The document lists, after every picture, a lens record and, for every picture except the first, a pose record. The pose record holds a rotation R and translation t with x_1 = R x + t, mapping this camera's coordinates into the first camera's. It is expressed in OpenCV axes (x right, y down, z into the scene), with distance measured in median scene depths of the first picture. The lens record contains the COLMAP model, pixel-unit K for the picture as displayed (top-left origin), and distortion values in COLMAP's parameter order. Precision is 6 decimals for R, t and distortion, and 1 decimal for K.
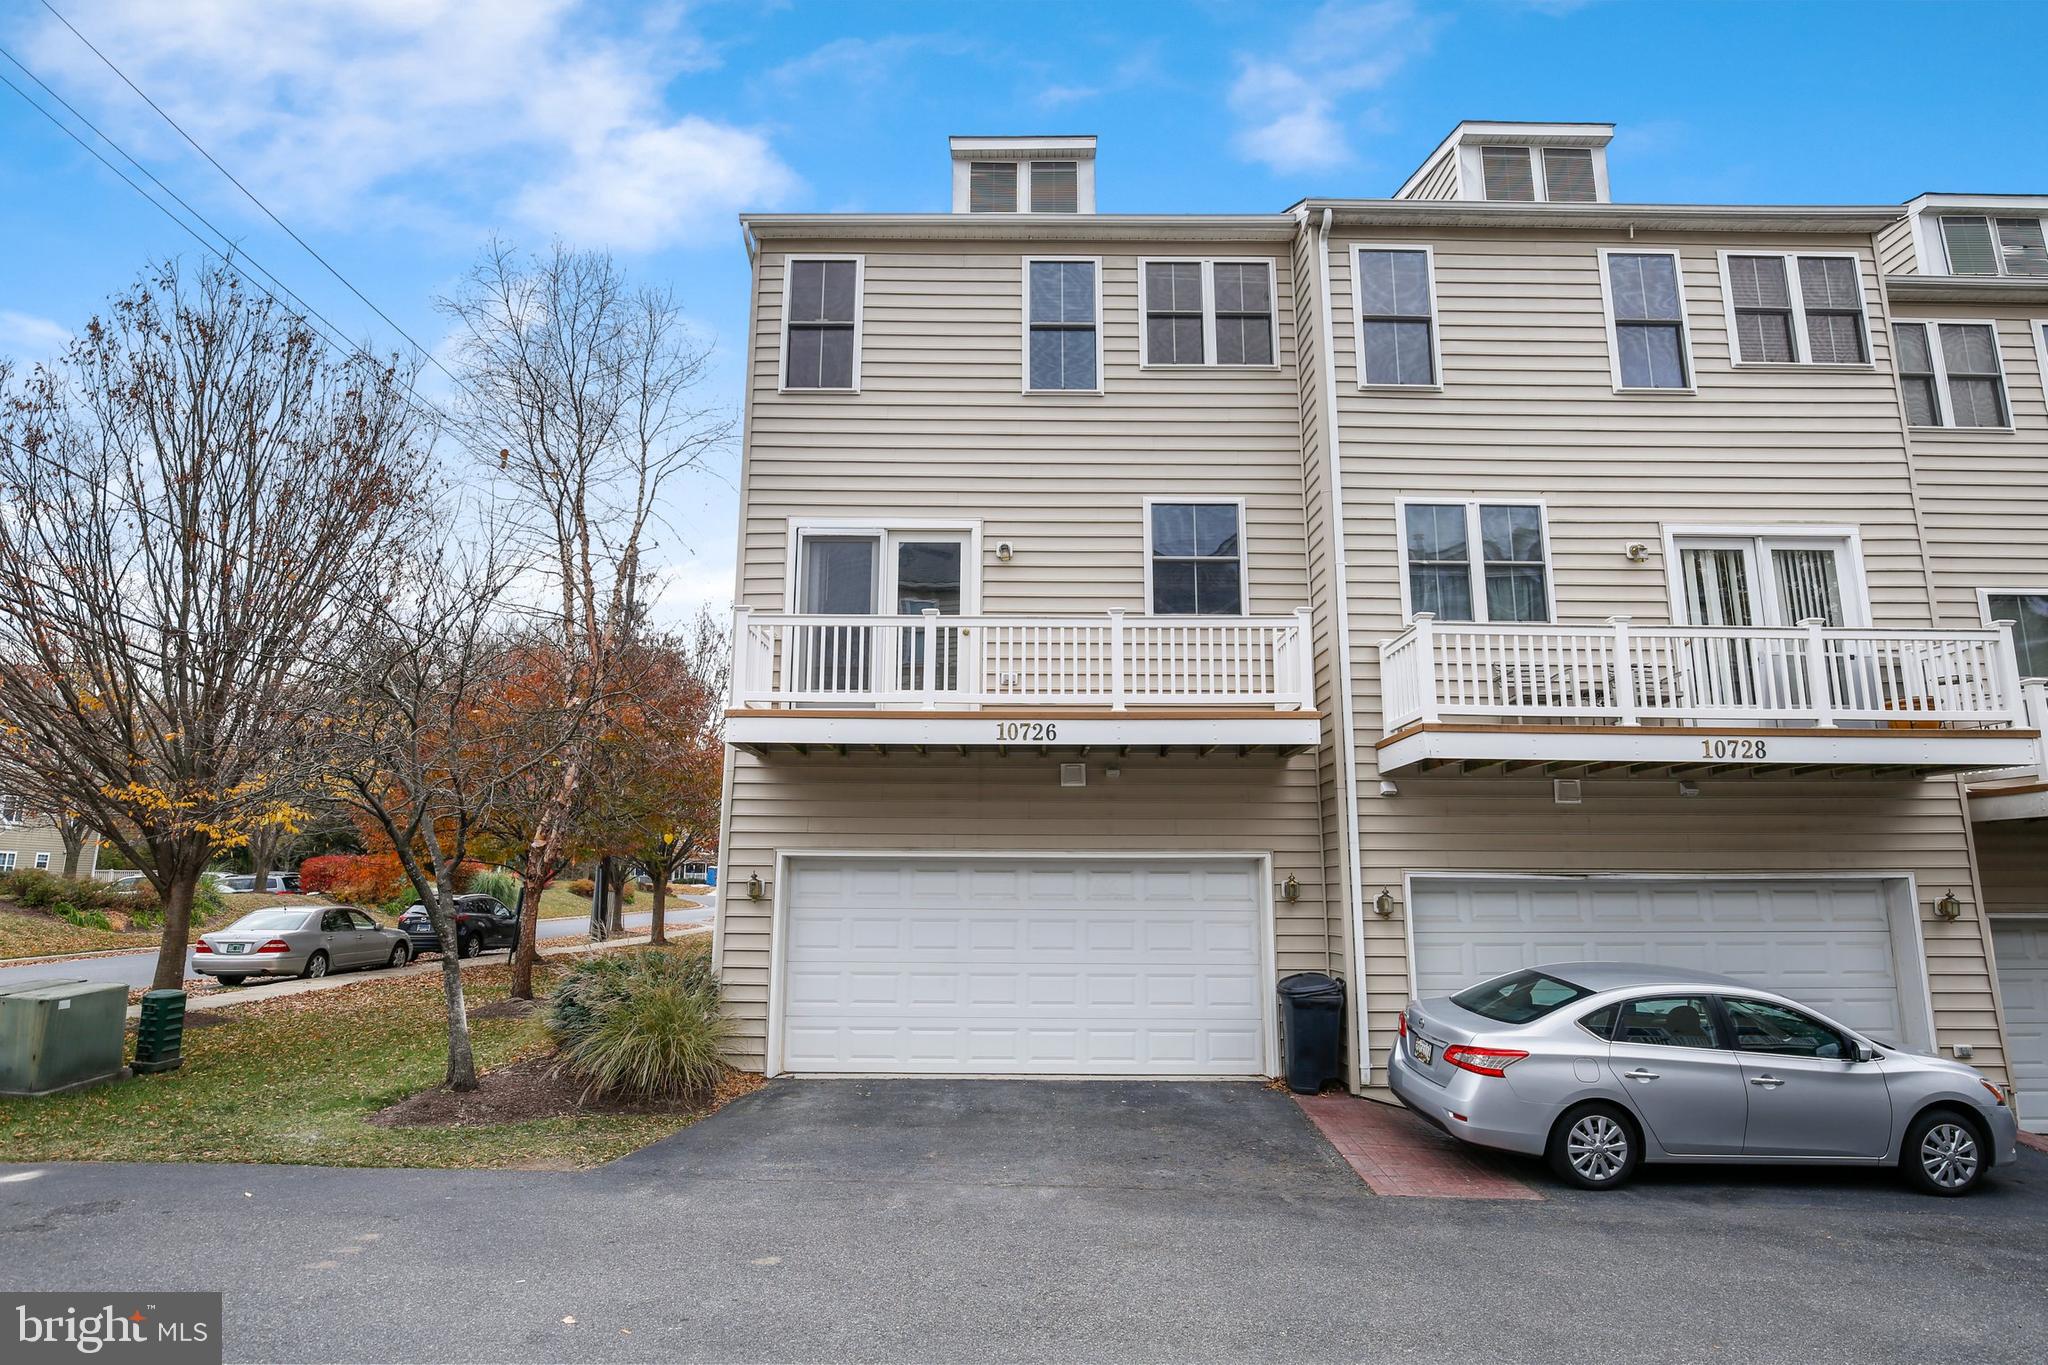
lens RADIAL K [[1102.0, 0, 1024.0], [0, 1102.0, 682.5], [0, 0, 1]] dist [-0.006456, -0.001034]
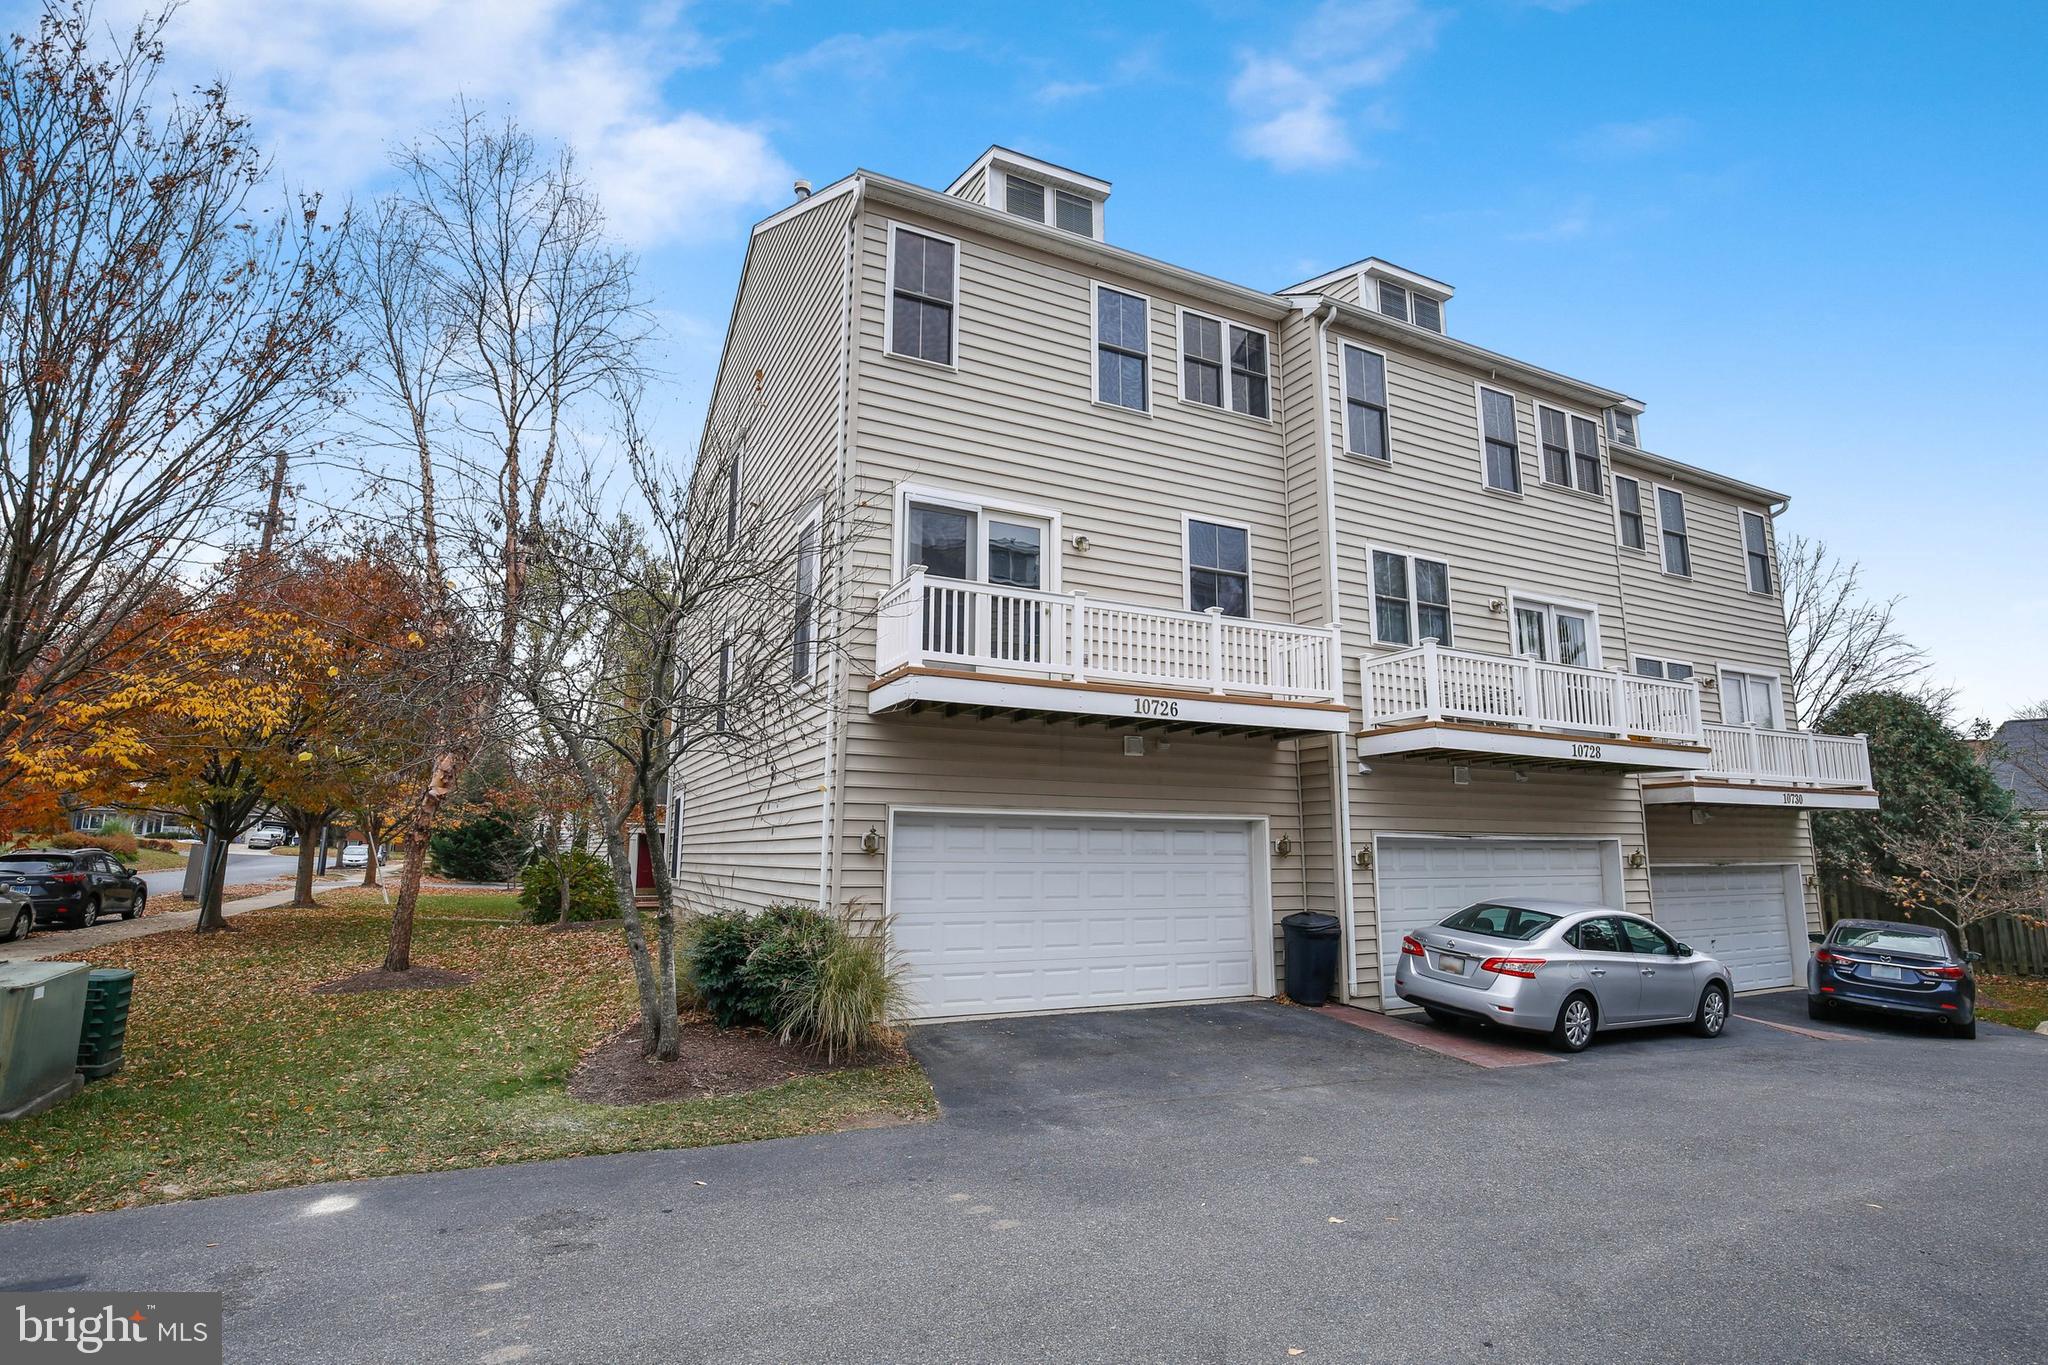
lens RADIAL K [[1015.9, 0, 1024.0], [0, 1015.9, 682.5], [0, 0, 1]] dist [-0.014223, 0.000121]
pose [[0.895585, 0.074981, 0.438526, -0.528918], [-0.084469, 0.996424, 0.002136, 0.025232], [-0.436797, -0.038955, 0.898716, 0.100479]]
